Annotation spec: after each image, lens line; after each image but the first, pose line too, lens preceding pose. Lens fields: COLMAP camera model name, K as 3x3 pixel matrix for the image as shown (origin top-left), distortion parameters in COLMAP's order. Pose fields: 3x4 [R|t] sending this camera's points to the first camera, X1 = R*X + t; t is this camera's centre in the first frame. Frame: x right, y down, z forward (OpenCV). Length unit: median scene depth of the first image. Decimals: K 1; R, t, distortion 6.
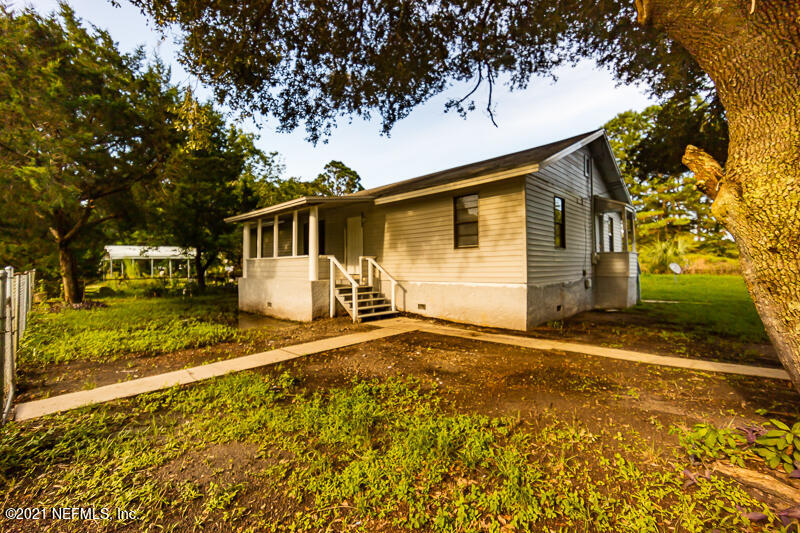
lens RADIAL K [[331.2, 0, 400.0], [0, 331.2, 266.5], [0, 0, 1]] dist [-0.000511, -0.000013]
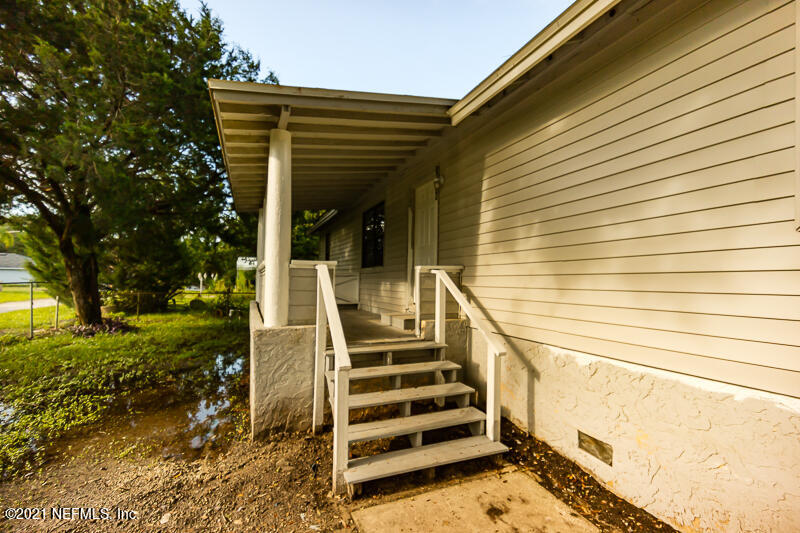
lens RADIAL K [[354.2, 0, 402.3], [0, 354.2, 274.1], [0, 0, 1]] dist [0.002512, 0.000090]
pose [[0.926183, 0.017571, -0.376665, 0.024716], [-0.026650, 0.999466, -0.018906, -0.012412], [0.376132, 0.027548, 0.926157, 0.626022]]
